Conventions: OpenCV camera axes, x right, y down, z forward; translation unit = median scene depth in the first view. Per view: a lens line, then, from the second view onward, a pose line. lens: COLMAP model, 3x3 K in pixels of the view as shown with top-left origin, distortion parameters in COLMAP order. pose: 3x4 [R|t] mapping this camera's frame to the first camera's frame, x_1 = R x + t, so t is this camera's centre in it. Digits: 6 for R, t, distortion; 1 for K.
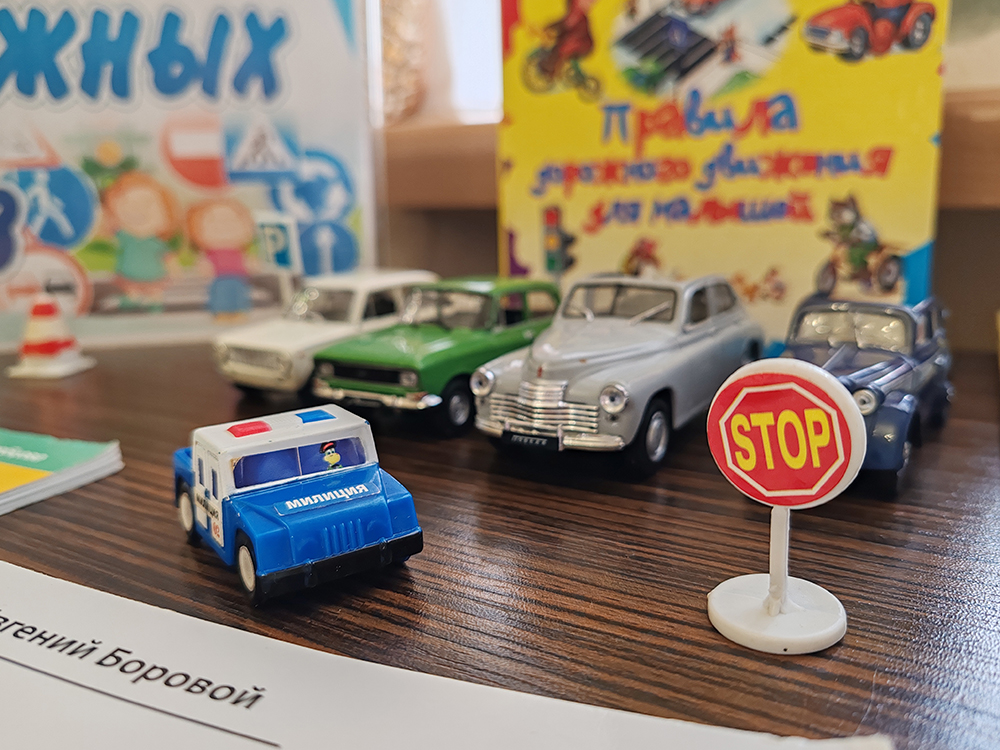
lens RADIAL K [[785.4, 0, 500.0], [0, 785.4, 375.0], [0, 0, 1]] dist [-0.076223, 0.070922]
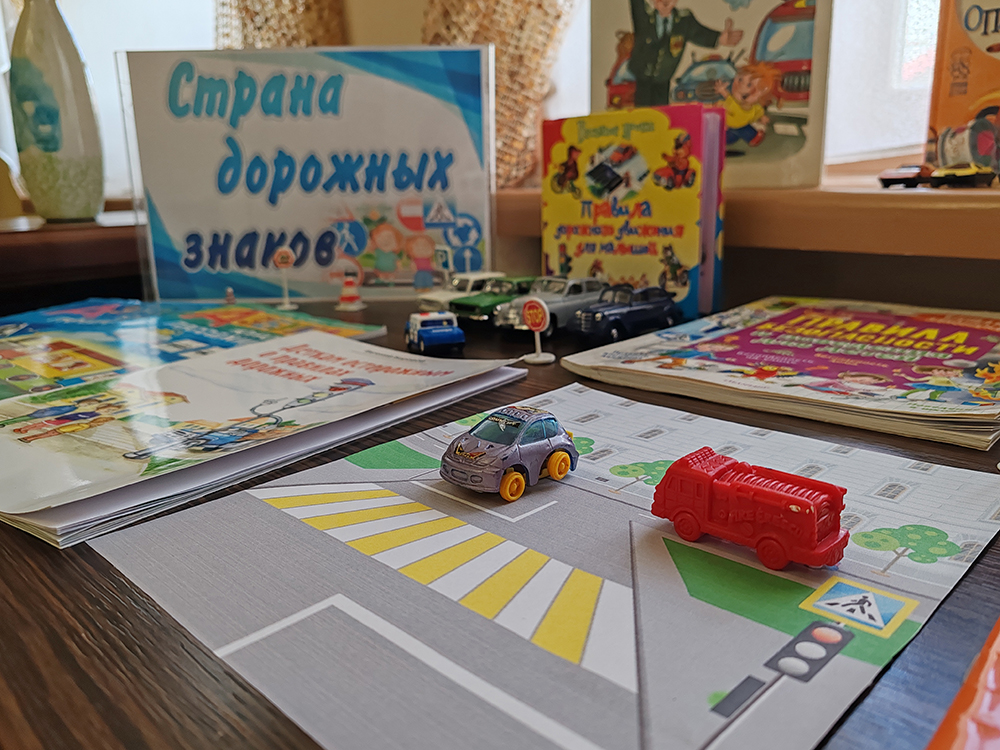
lens RADIAL K [[773.6, 0, 515.2], [0, 773.6, 361.6], [0, 0, 1]] dist [0.028688, -0.004434]
pose [[0.975436, 0.048398, -0.214898, 0.459337], [-0.048091, 0.998821, 0.006662, 0.120941], [0.214967, 0.003836, 0.976614, -1.281187]]
